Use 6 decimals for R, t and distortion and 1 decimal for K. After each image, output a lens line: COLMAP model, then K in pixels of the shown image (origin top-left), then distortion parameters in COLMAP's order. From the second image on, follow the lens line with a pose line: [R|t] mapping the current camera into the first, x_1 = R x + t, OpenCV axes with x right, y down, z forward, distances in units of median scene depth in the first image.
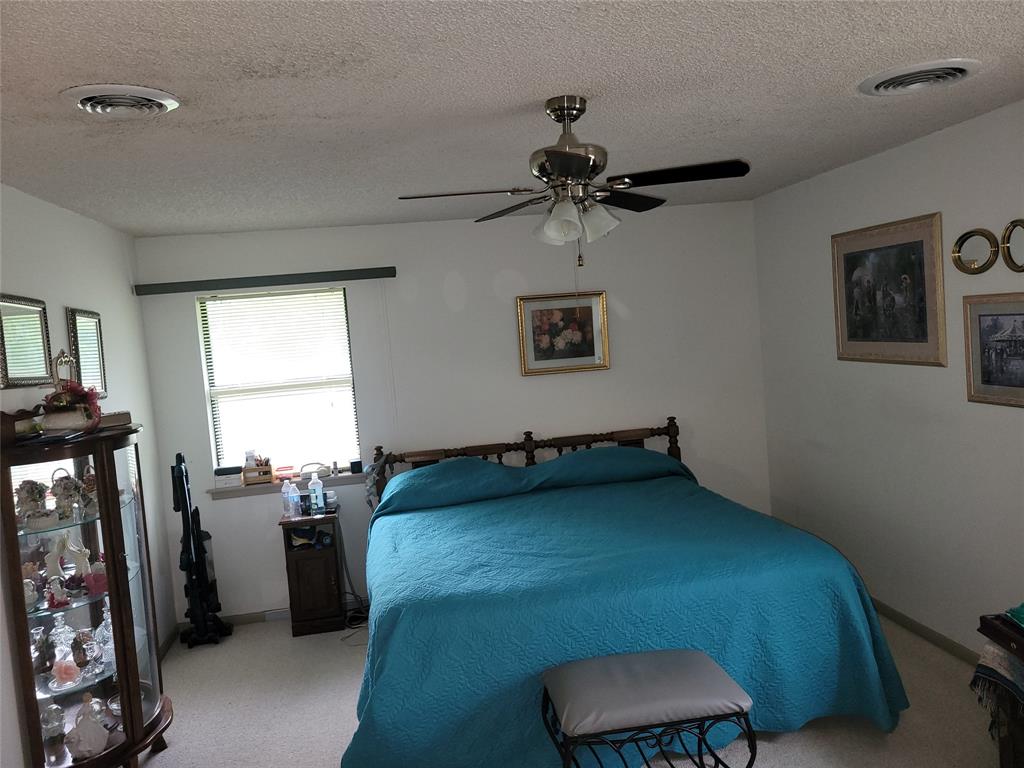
lens RADIAL K [[770.4, 0, 505.2], [0, 770.4, 378.5], [0, 0, 1]] dist [0.045716, -0.029466]
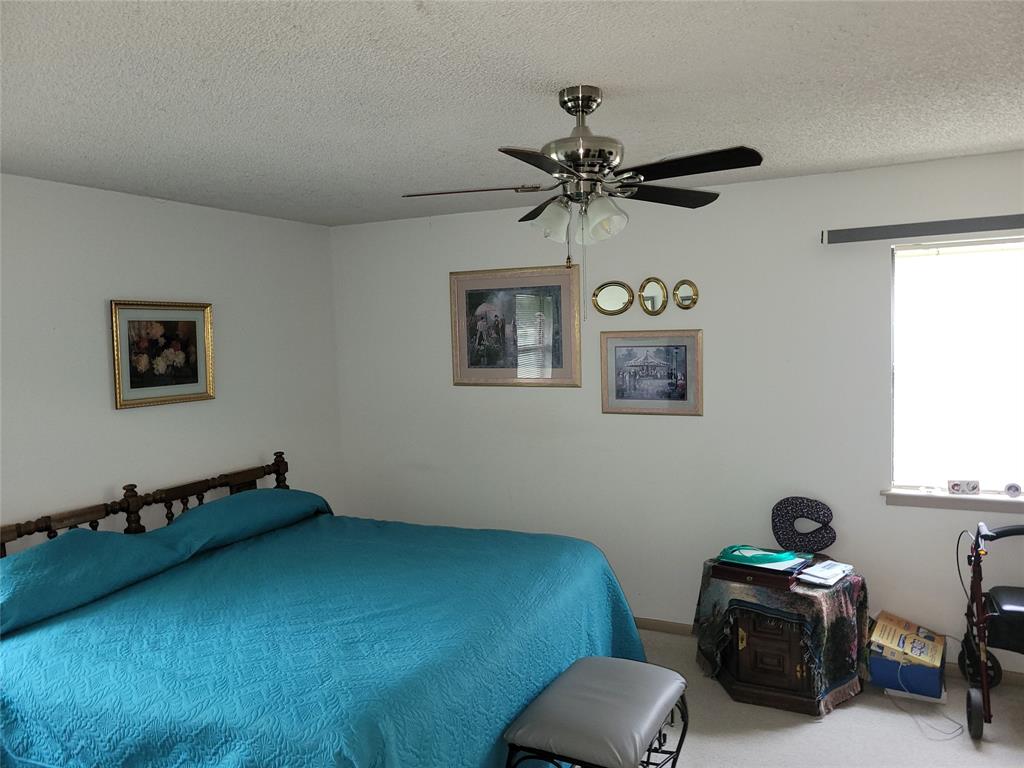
lens RADIAL K [[770.4, 0, 505.2], [0, 770.4, 378.5], [0, 0, 1]] dist [0.045716, -0.029466]
pose [[0.568358, 0.012460, 0.822687, -0.428686], [0.039097, 0.998347, -0.042131, 0.015070], [-0.821852, 0.056110, 0.566932, 0.320080]]
